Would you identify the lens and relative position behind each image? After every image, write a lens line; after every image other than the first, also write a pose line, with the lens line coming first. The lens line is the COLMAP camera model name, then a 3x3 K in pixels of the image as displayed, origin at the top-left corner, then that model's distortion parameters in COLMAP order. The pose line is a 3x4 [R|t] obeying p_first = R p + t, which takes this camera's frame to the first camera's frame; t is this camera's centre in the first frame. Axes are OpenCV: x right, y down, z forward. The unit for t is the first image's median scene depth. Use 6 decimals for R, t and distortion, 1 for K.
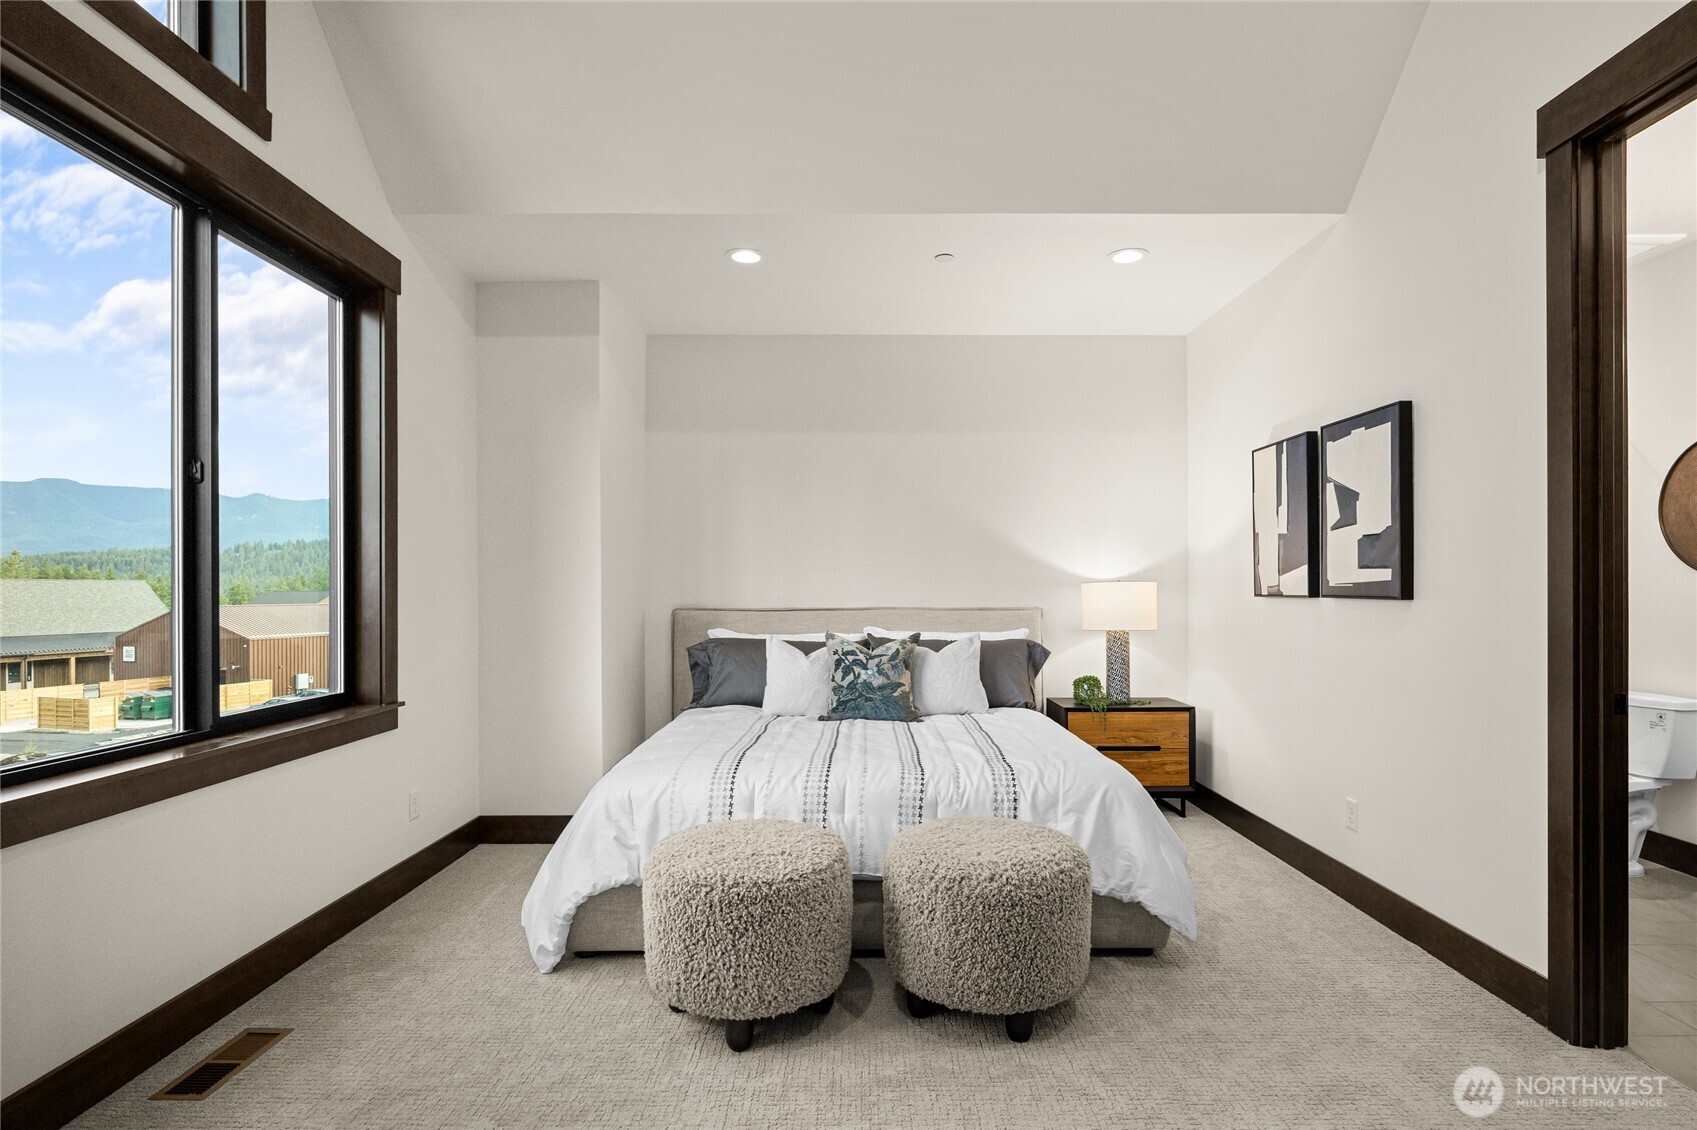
lens RADIAL K [[855.8, 0, 846.0], [0, 855.8, 575.5], [0, 0, 1]] dist [0.001419, -0.001580]
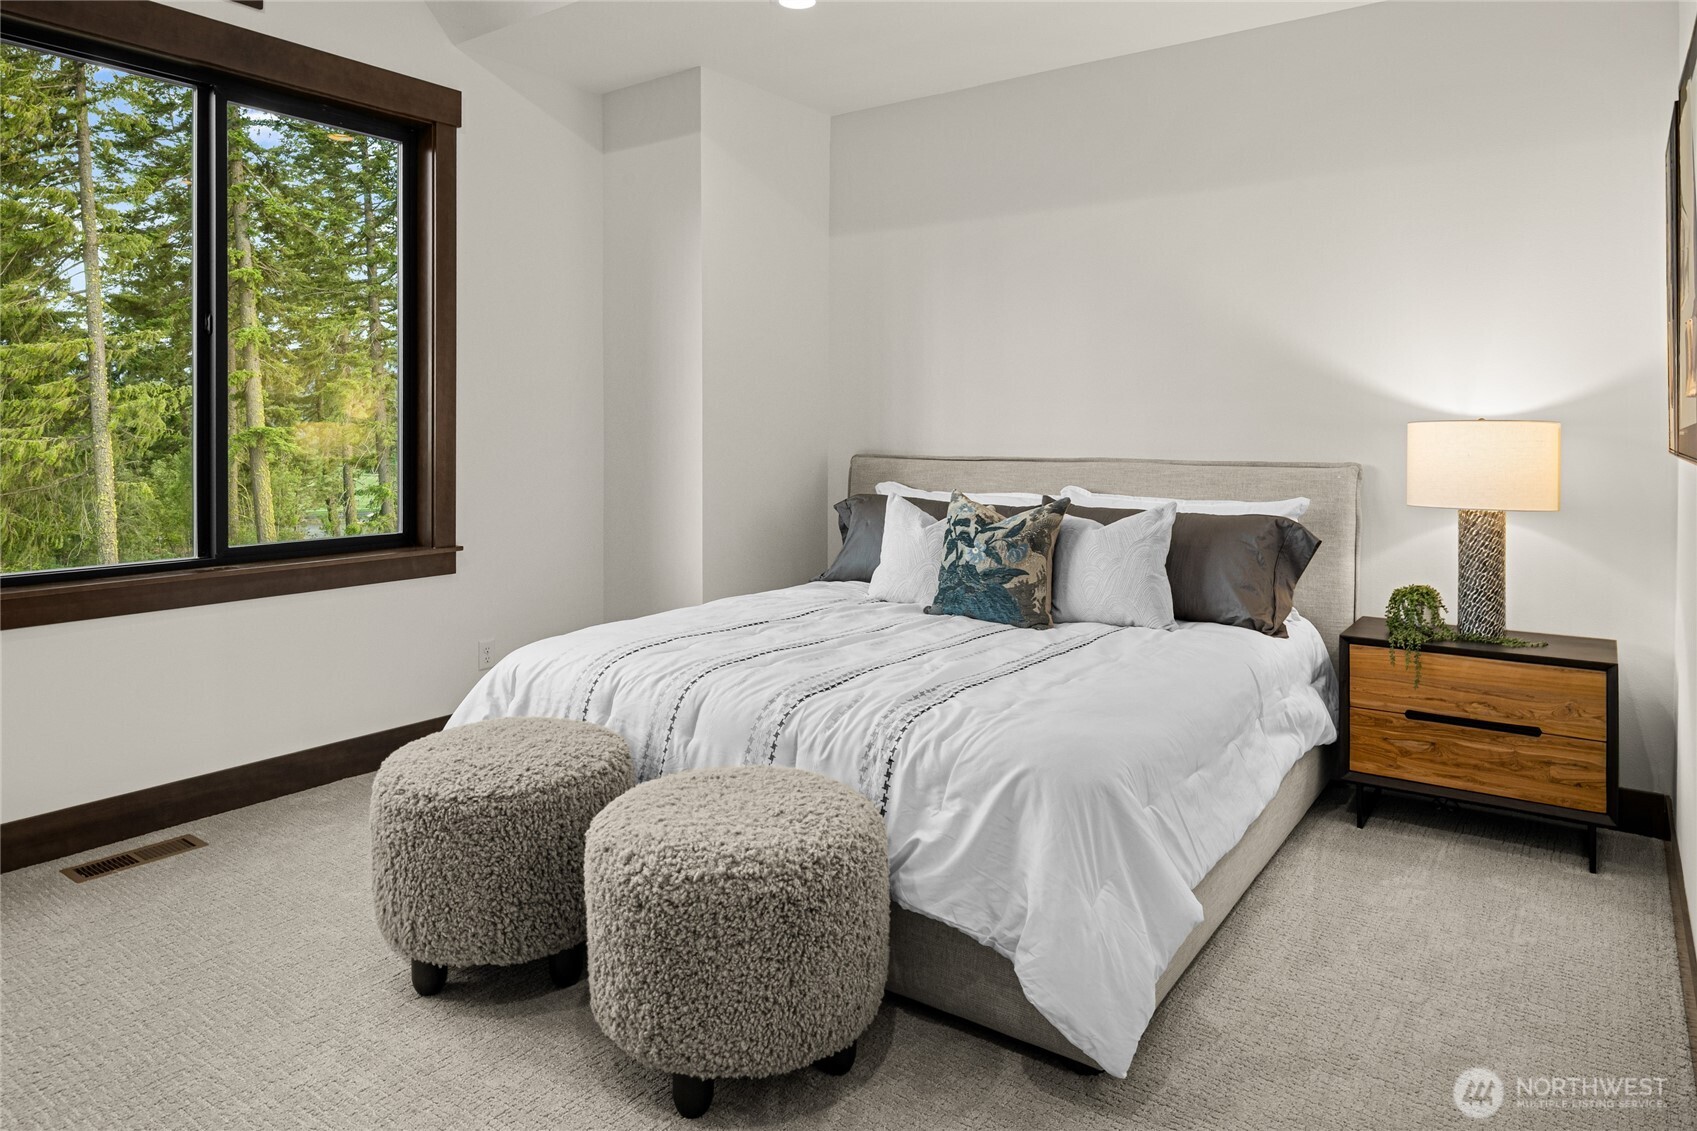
lens RADIAL K [[1061.3, 0, 820.1], [0, 1061.3, 418.4], [0, 0, 1]] dist [-0.001817, 0.006329]
pose [[0.809005, -0.002604, -0.587796, 0.435838], [0.007051, 0.999961, 0.005274, -0.001020], [0.587760, -0.008411, 0.808992, 0.223255]]
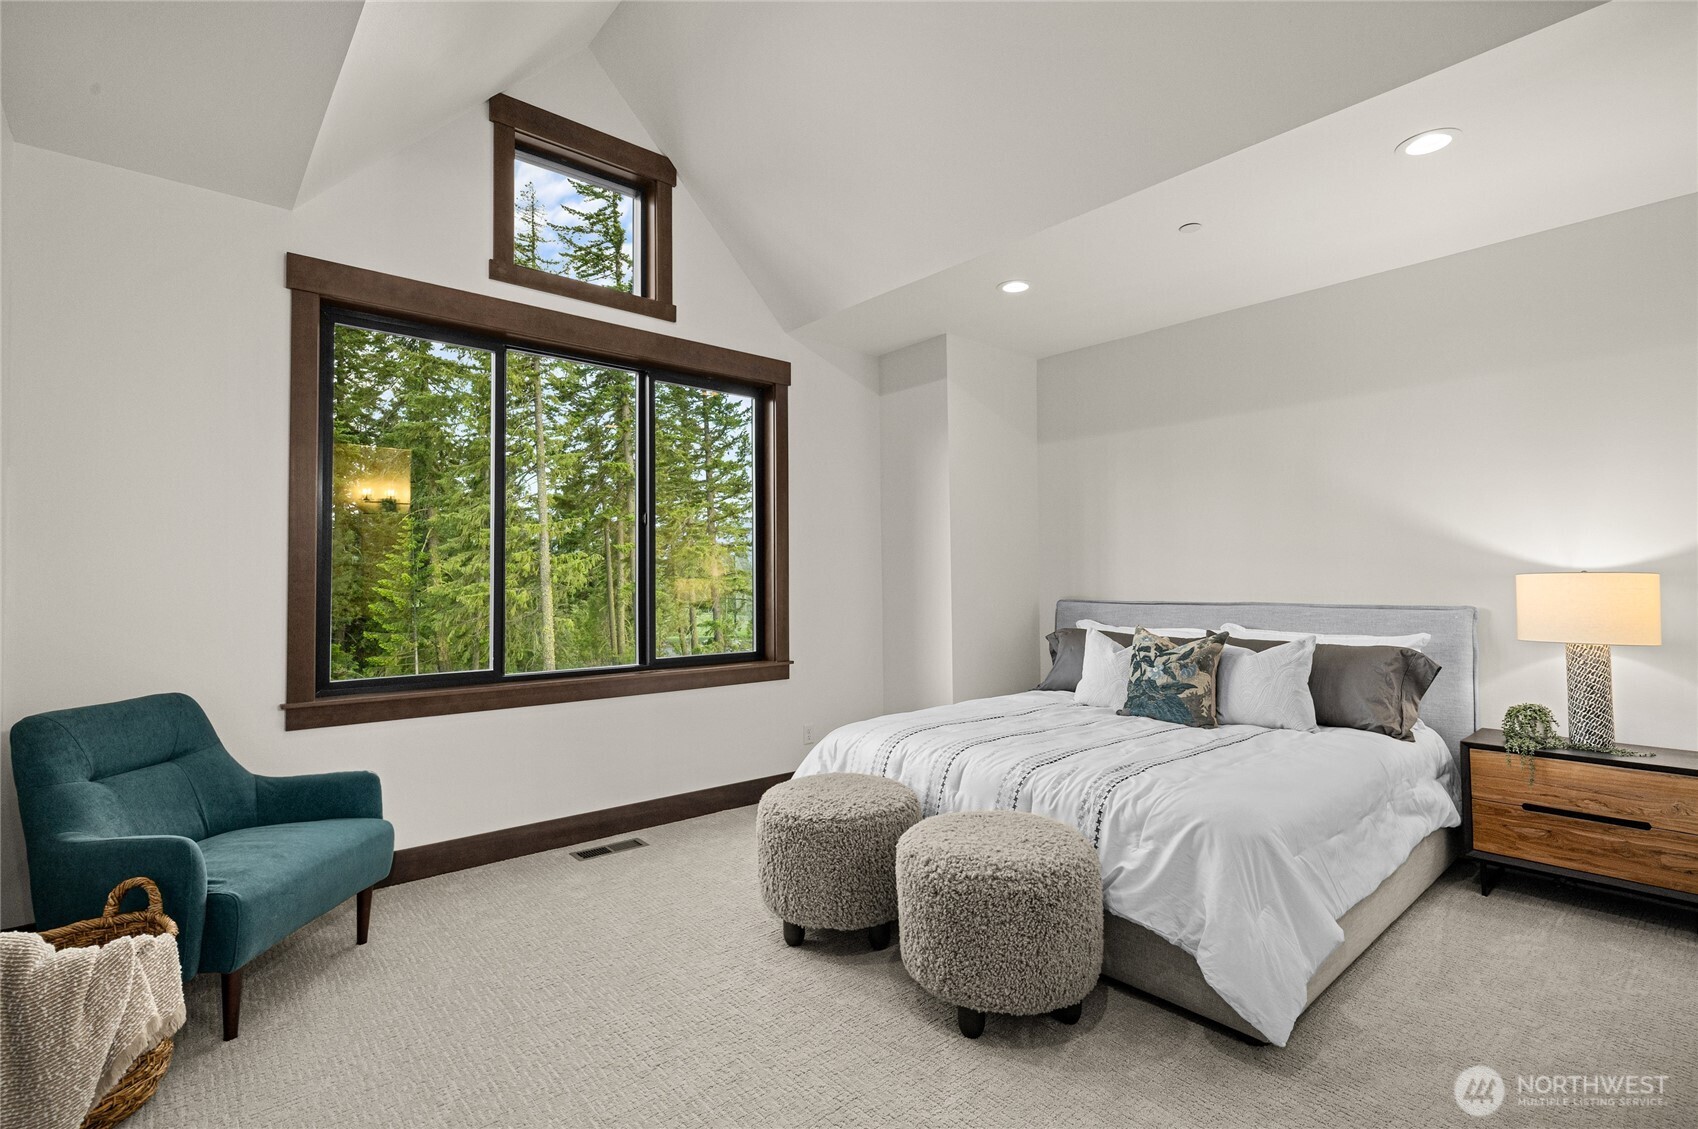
lens RADIAL K [[777.9, 0, 846.0], [0, 777.9, 542.9], [0, 0, 1]] dist [-0.000001, 0.001521]
pose [[0.659661, -0.036847, -0.750660, 0.461710], [0.015784, 0.999256, -0.035179, -0.004850], [0.751398, 0.011357, 0.659752, 0.156557]]
